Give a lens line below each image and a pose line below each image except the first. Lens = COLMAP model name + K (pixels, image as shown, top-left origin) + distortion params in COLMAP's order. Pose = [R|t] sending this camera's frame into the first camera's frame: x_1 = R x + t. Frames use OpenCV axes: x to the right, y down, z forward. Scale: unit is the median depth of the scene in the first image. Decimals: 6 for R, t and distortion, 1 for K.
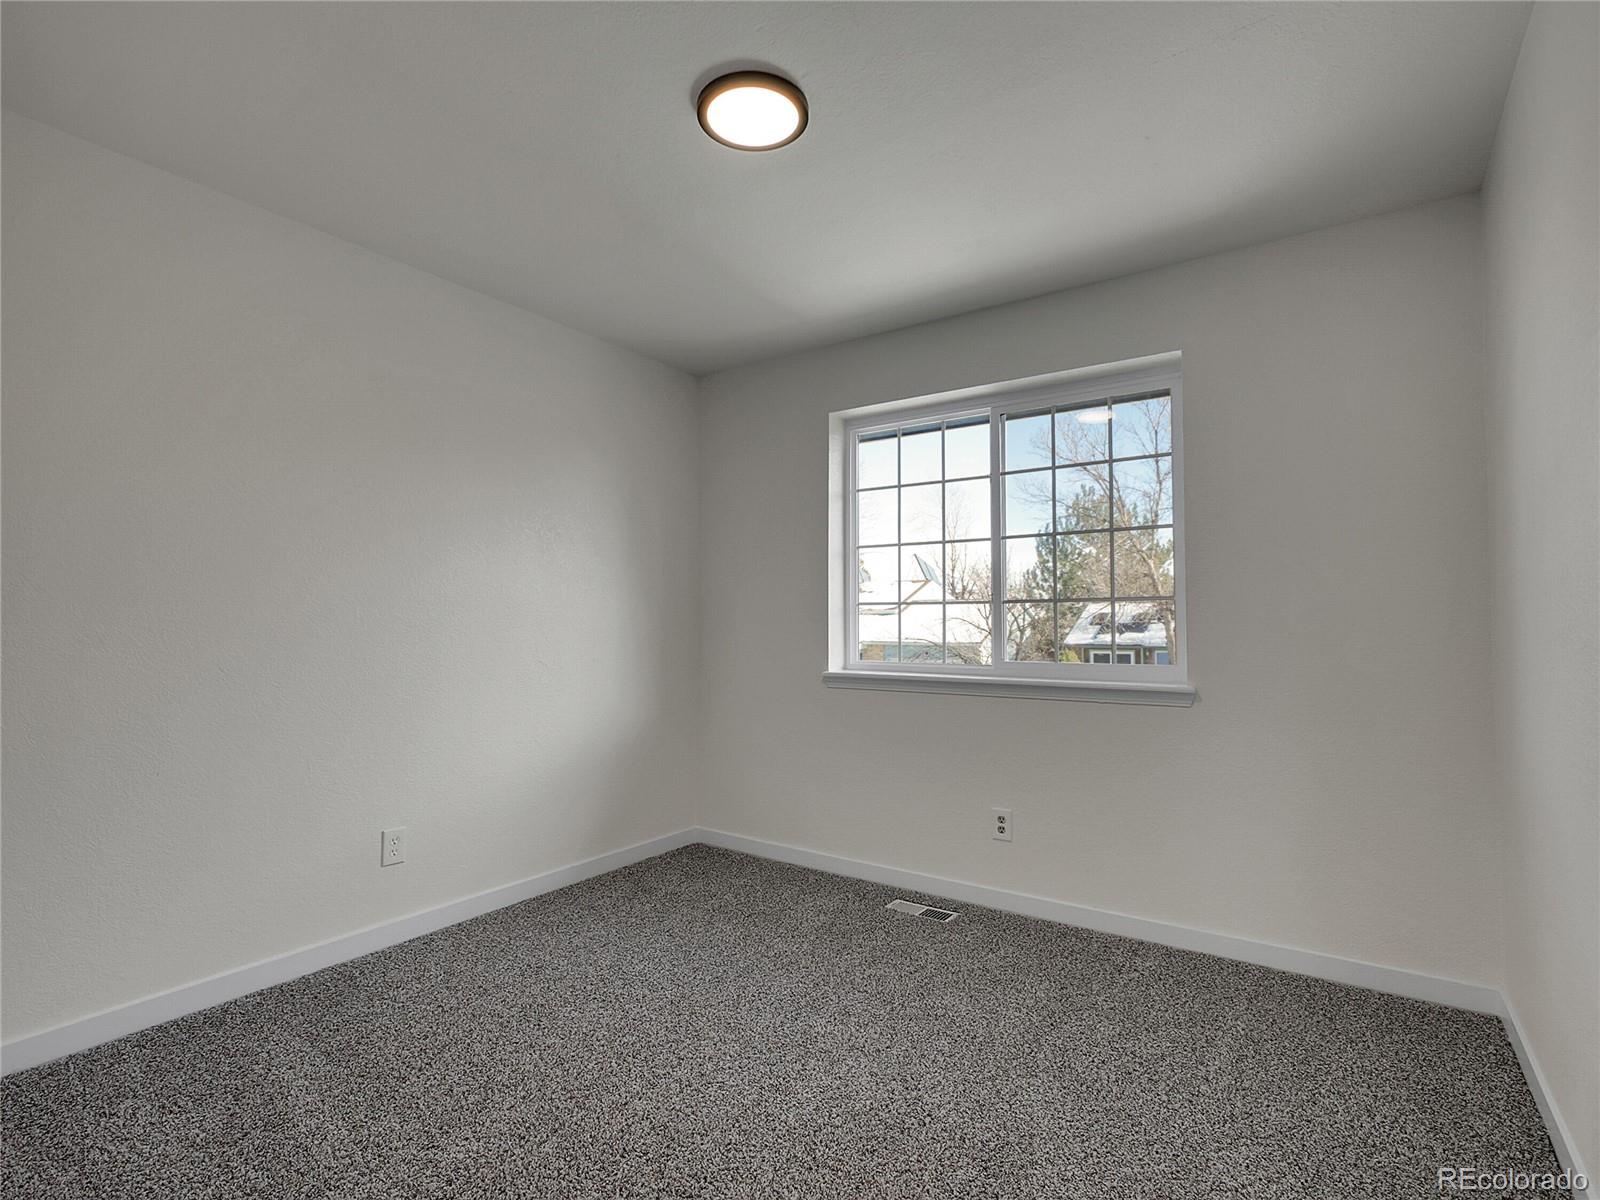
lens RADIAL K [[776.1, 0, 800.0], [0, 776.1, 600.0], [0, 0, 1]] dist [0.000704, 0.000490]
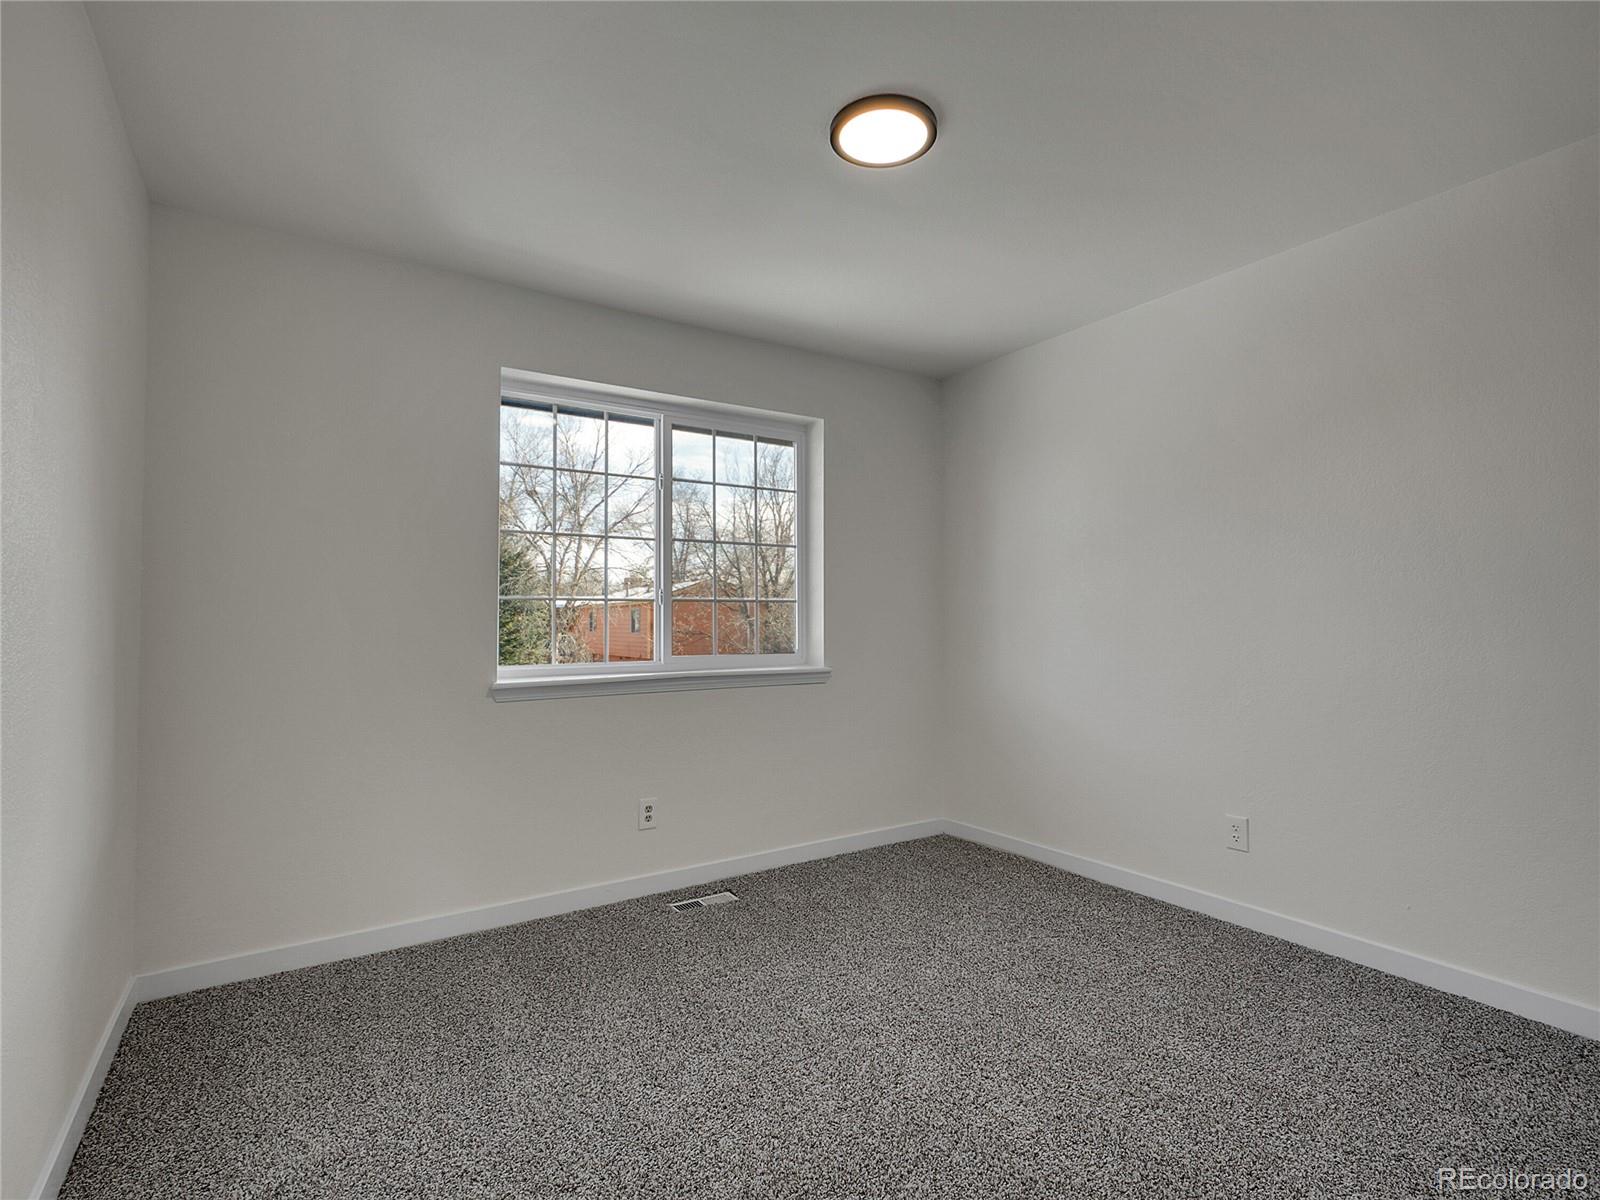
lens RADIAL K [[776.1, 0, 800.0], [0, 776.1, 600.0], [0, 0, 1]] dist [0.000704, 0.000490]
pose [[0.361069, 0.020075, 0.932323, -0.656016], [-0.016761, 0.999746, -0.015036, 0.015990], [-0.932388, -0.010198, 0.361314, 0.448771]]
